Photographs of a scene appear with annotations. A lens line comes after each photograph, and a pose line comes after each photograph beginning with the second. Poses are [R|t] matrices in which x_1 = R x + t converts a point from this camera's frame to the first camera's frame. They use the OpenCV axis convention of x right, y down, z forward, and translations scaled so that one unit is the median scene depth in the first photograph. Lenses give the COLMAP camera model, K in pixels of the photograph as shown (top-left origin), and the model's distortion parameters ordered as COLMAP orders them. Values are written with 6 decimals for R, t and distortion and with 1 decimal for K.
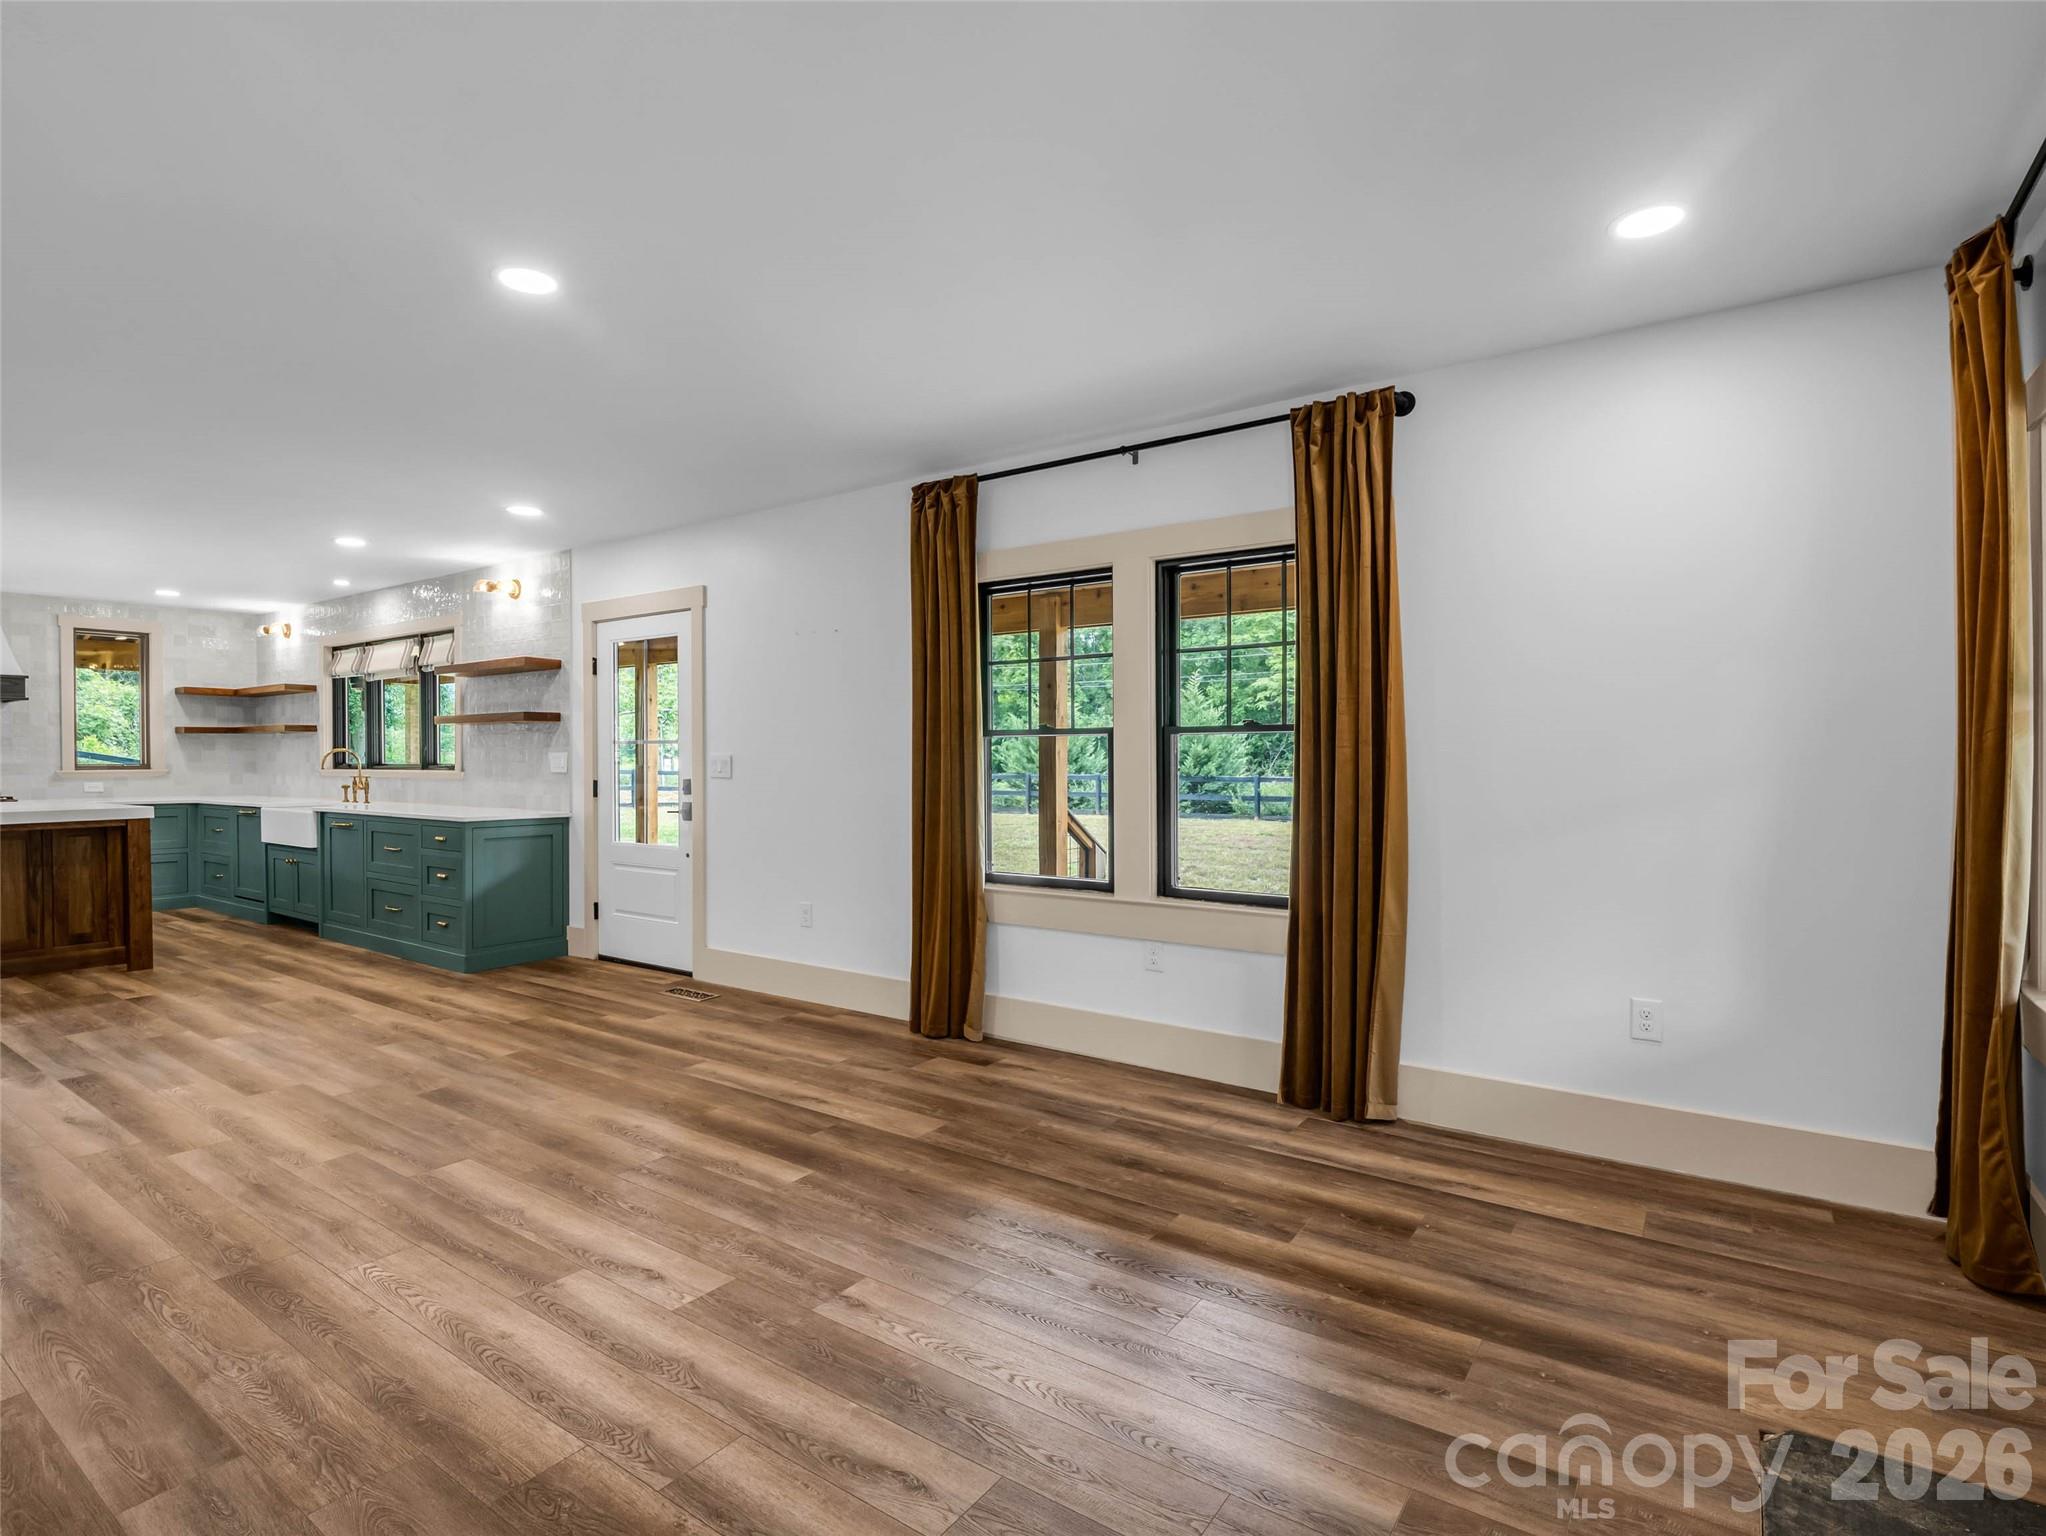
lens RADIAL K [[1016.4, 0, 1017.9], [0, 1016.4, 757.6], [0, 0, 1]] dist [-0.012795, -0.001663]
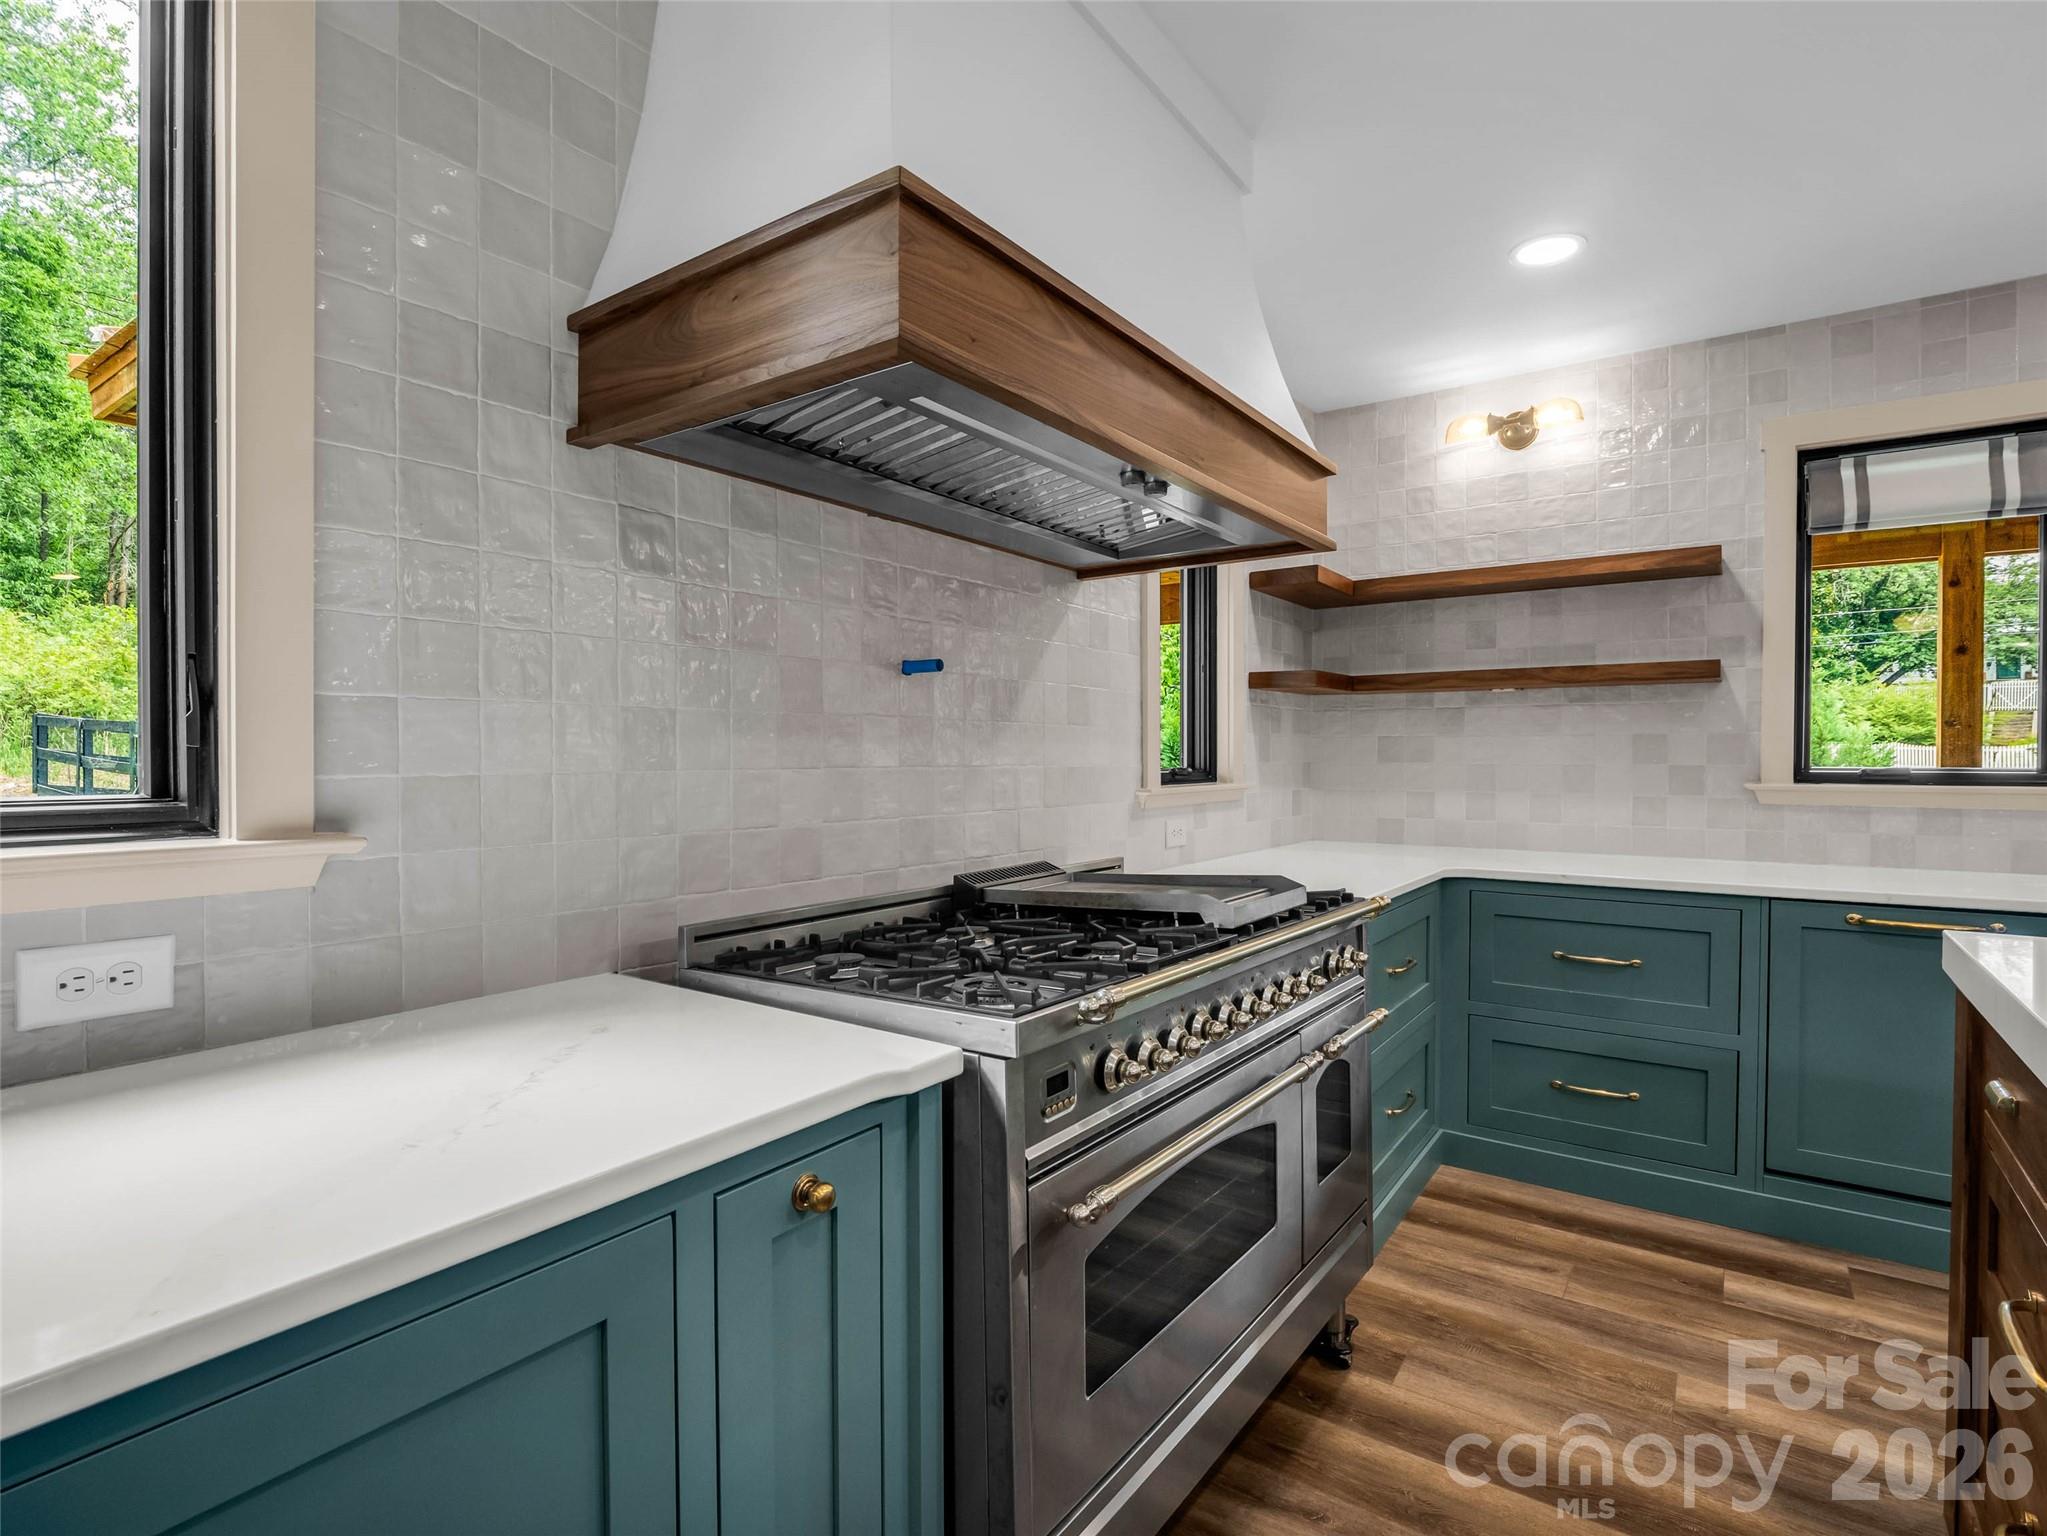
lens RADIAL K [[1016.9, 0, 1045.2], [0, 1016.9, 773.0], [0, 0, 1]] dist [-0.012795, -0.001663]
pose [[0.999841, 0.000382, -0.017836, -2.613981], [-0.000017, 0.999791, 0.020457, 0.000955], [0.017840, -0.020454, 0.999632, 1.705632]]
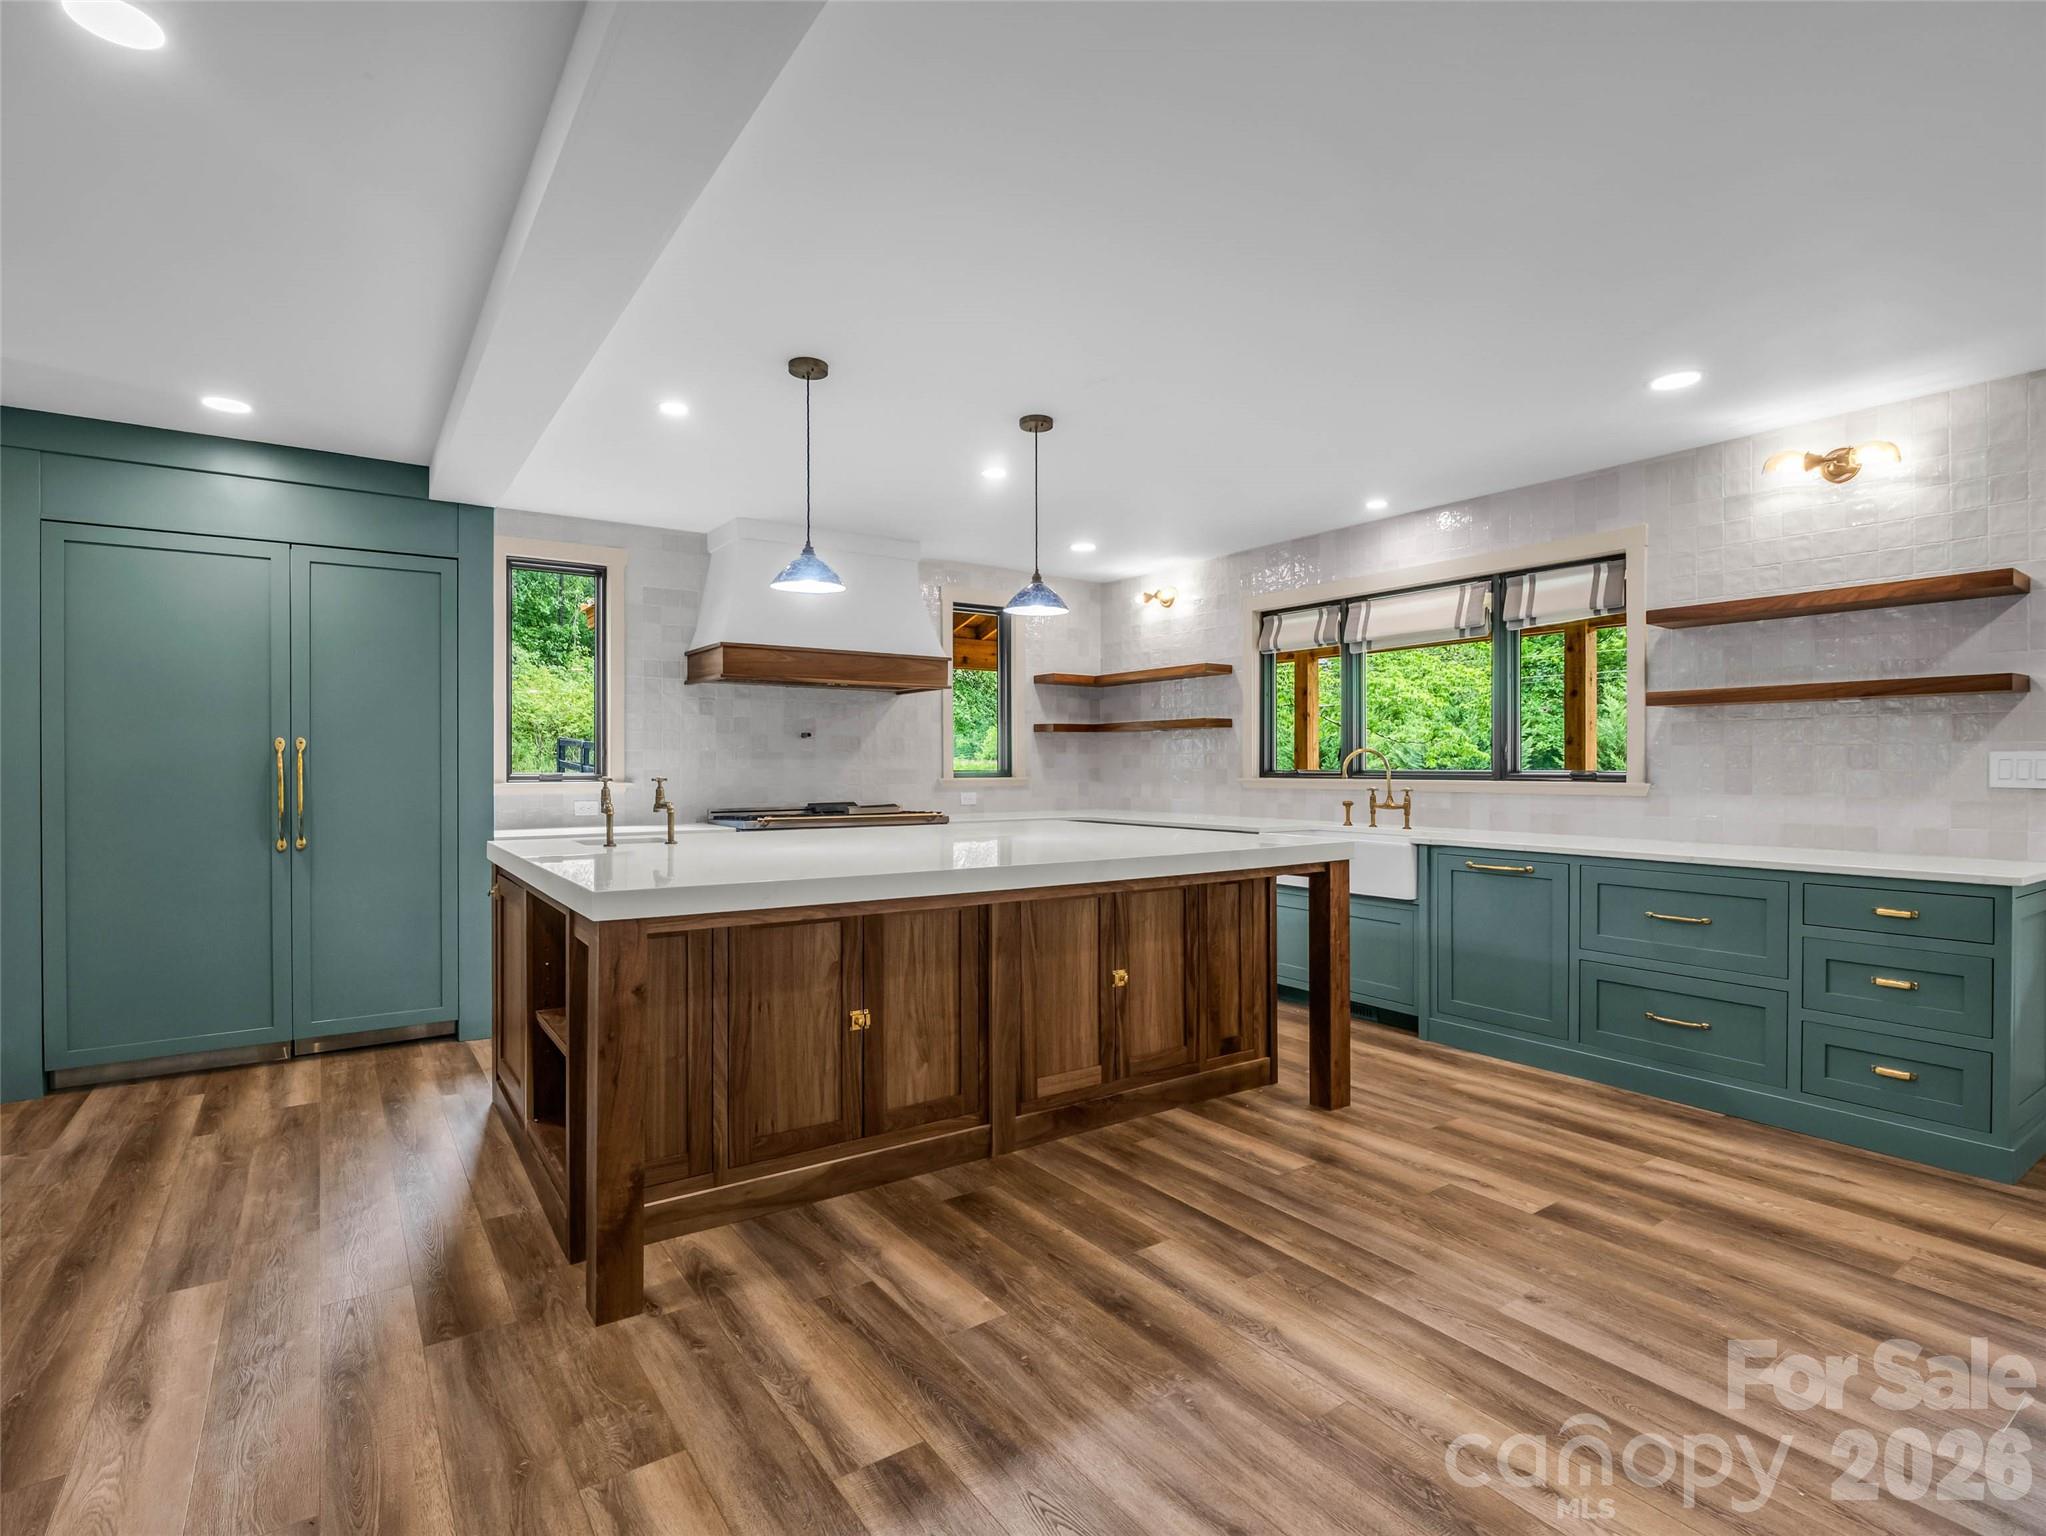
lens RADIAL K [[1016.4, 0, 1017.5], [0, 1016.4, 774.8], [0, 0, 1]] dist [-0.012795, -0.001663]
pose [[0.929281, 0.002413, -0.369366, -1.580509], [0.002416, 0.999918, 0.012609, -0.001369], [0.369366, -0.012610, 0.929198, 0.671980]]
